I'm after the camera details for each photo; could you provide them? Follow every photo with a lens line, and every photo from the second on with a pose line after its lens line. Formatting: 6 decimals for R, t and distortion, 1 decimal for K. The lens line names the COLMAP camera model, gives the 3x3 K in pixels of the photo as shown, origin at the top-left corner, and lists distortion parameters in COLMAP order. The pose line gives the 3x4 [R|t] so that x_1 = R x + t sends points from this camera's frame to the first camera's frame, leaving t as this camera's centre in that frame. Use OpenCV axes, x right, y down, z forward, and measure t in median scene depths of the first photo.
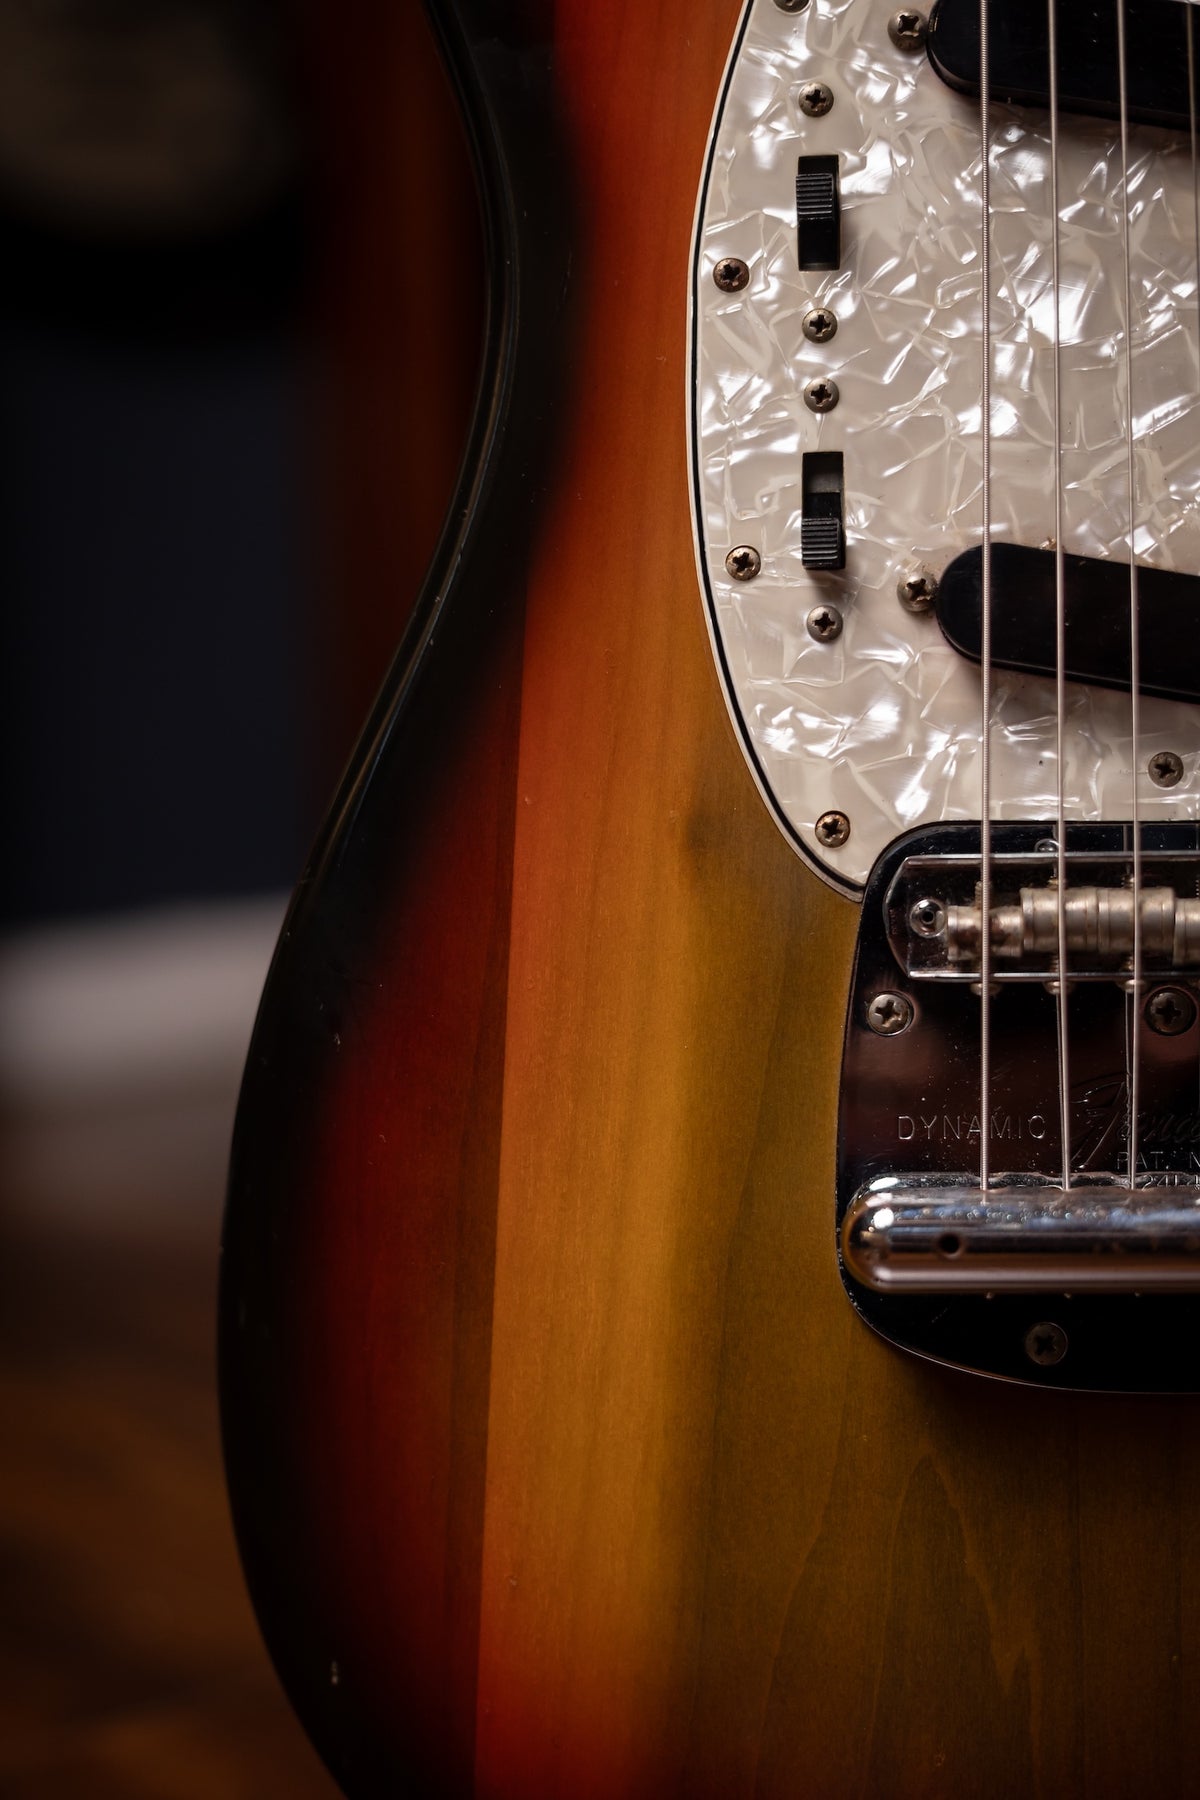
lens RADIAL K [[3130.8, 0, 600.0], [0, 3130.8, 900.0], [0, 0, 1]] dist [-0.119429, -0.250443]
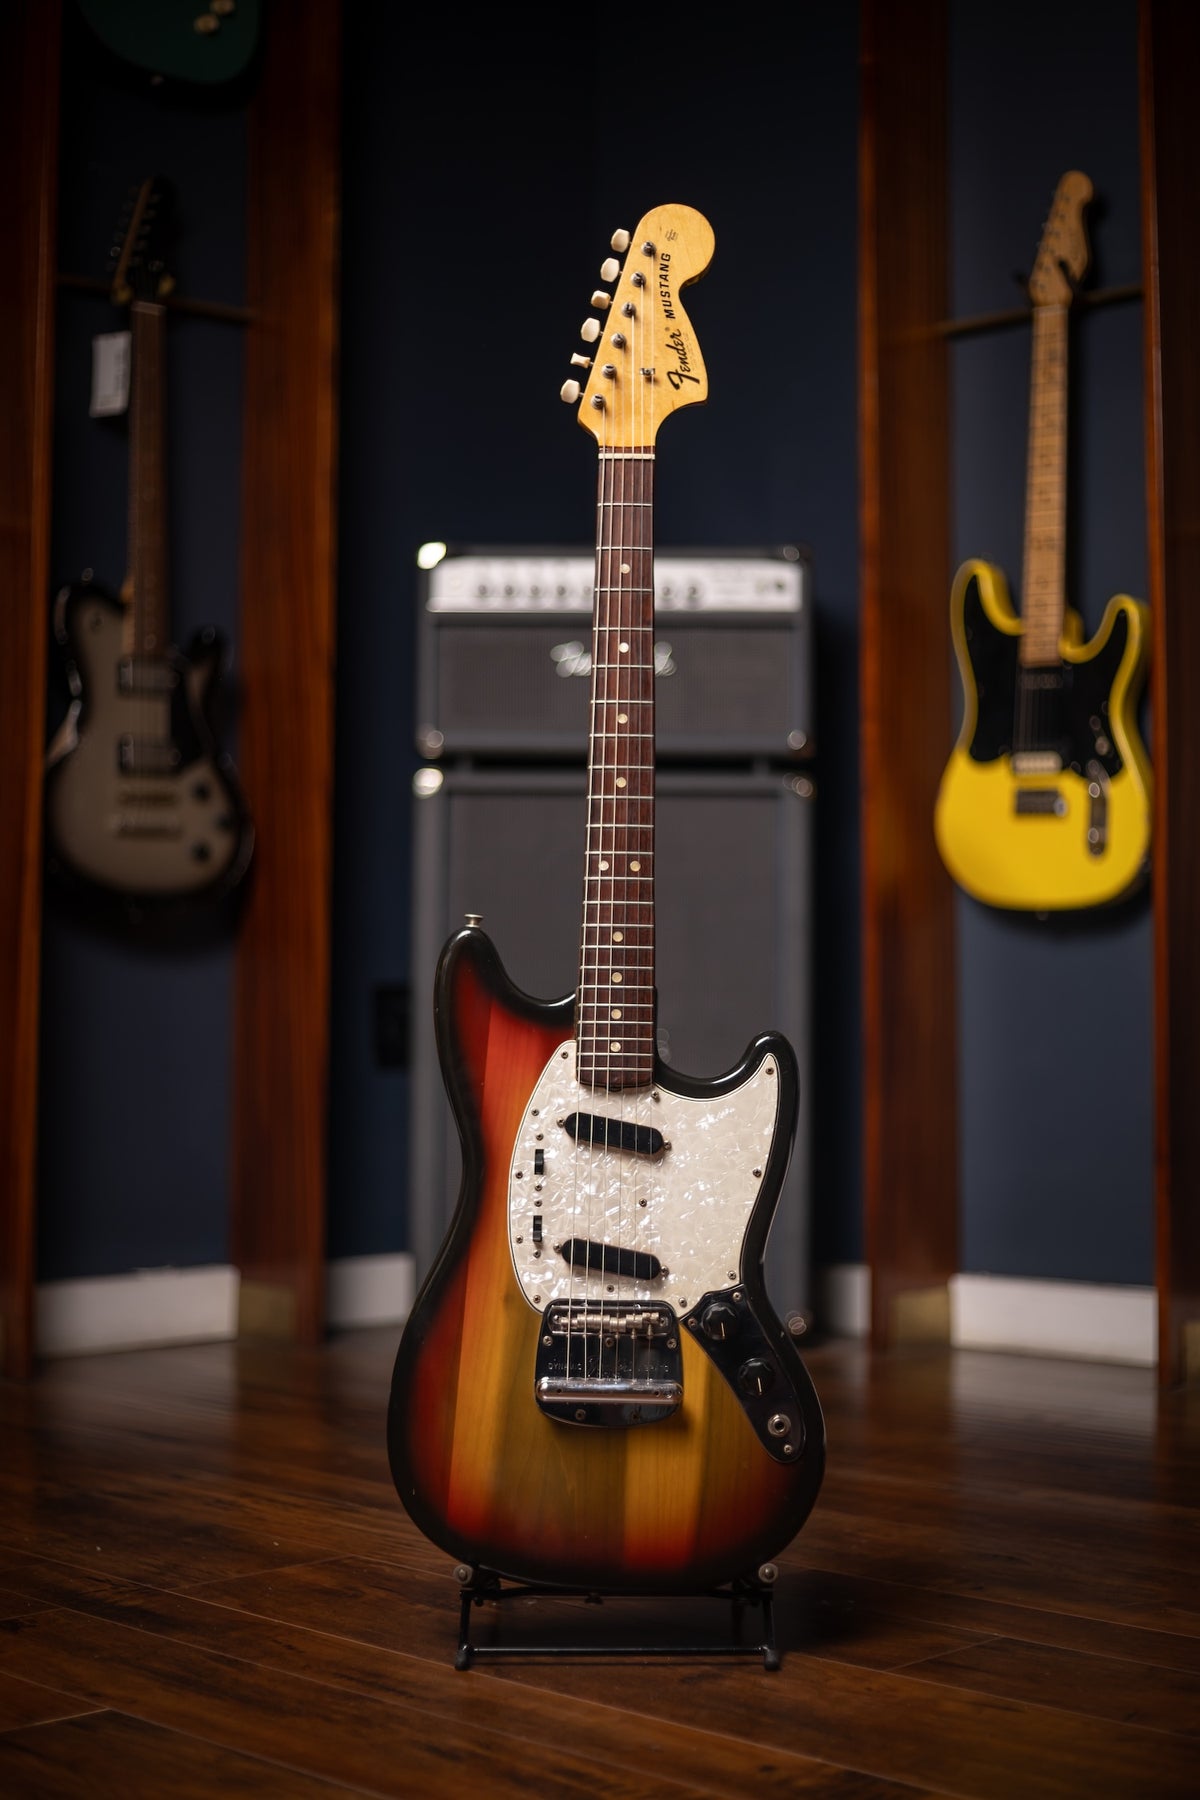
lens RADIAL K [[3130.8, 0, 600.0], [0, 3130.8, 900.0], [0, 0, 1]] dist [-0.119429, -0.250443]
pose [[0.993433, 0.044951, 0.105213, -0.337195], [-0.034809, 0.994741, -0.096323, -0.165406], [-0.108990, 0.092028, 0.989774, -3.545764]]
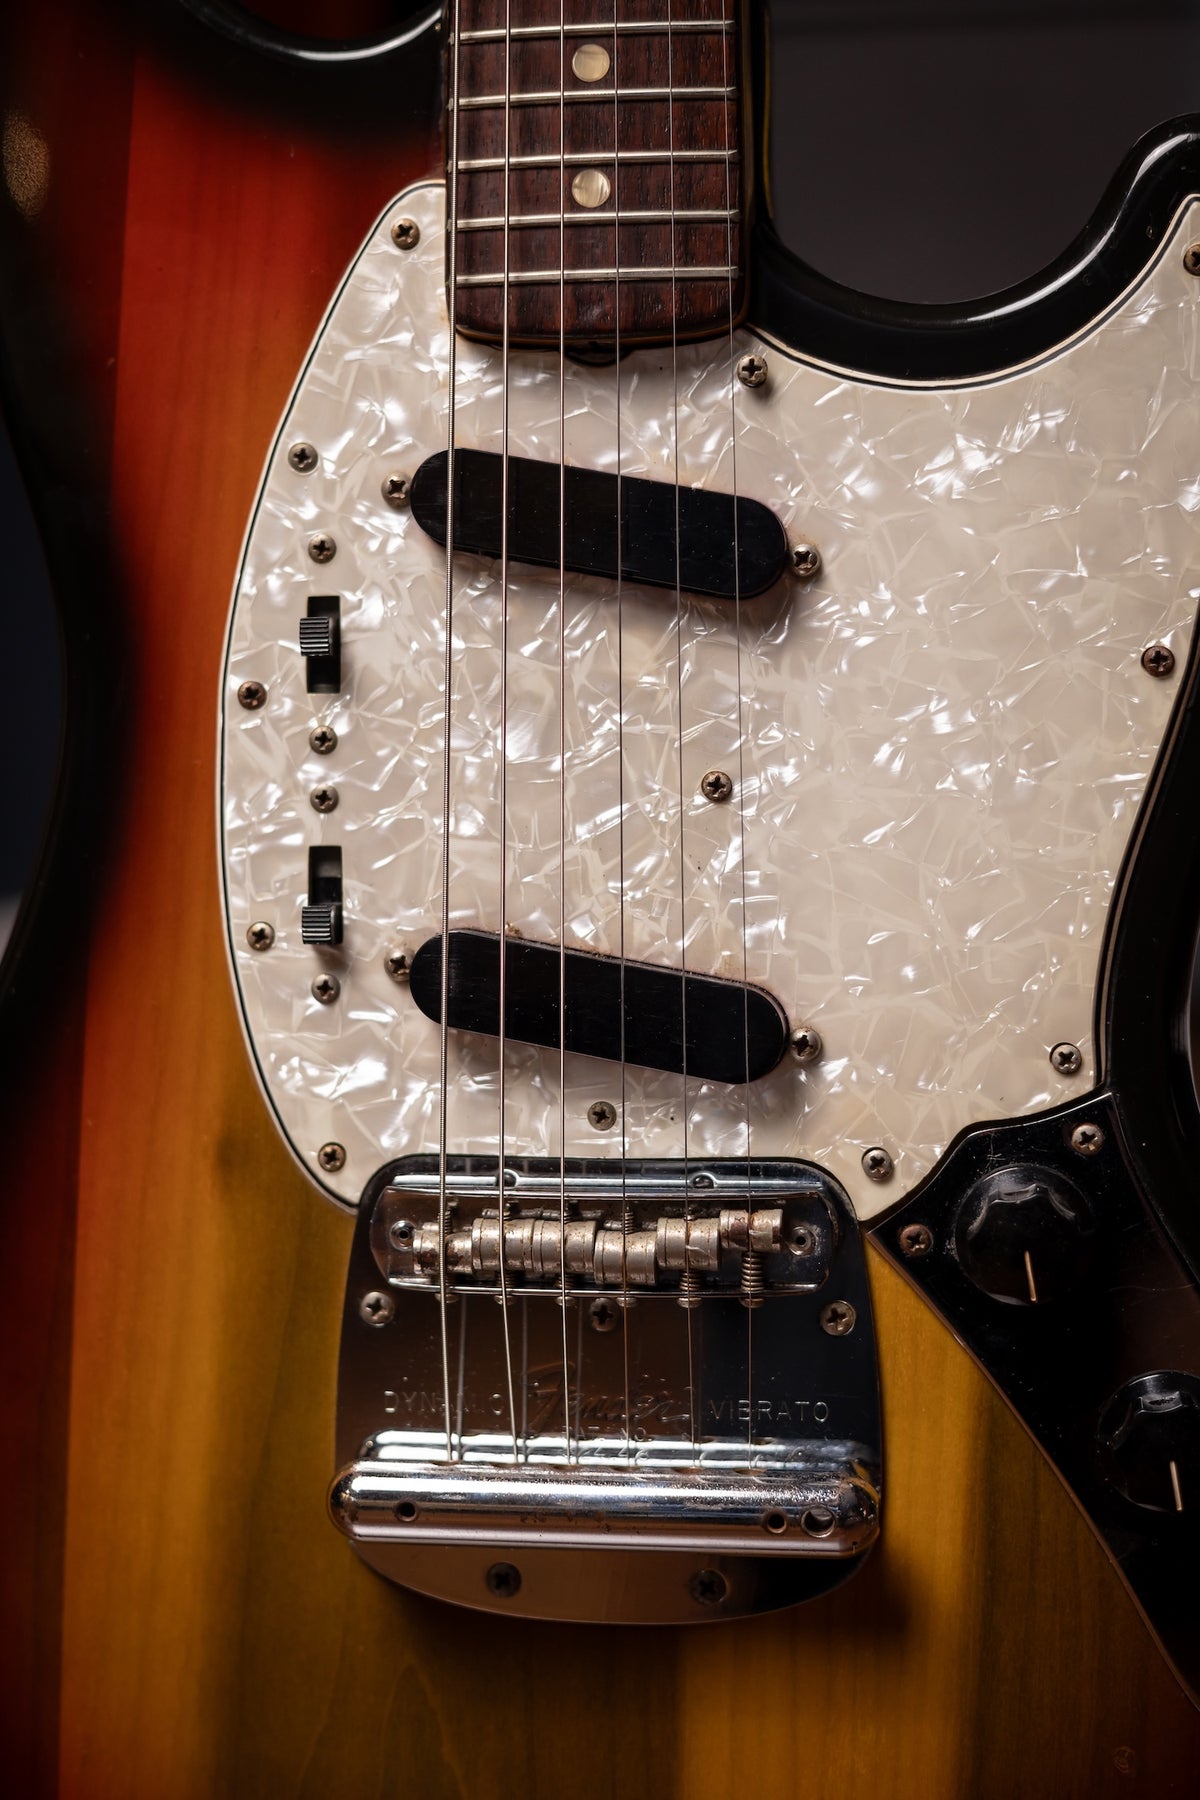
lens RADIAL K [[3130.8, 0, 600.0], [0, 3130.8, 900.0], [0, 0, 1]] dist [-0.119429, -0.250443]
pose [[0.999616, 0.009928, -0.025880, 0.209123], [-0.008821, 0.999056, 0.042530, -0.175066], [0.026278, -0.042286, 0.998760, -0.204075]]
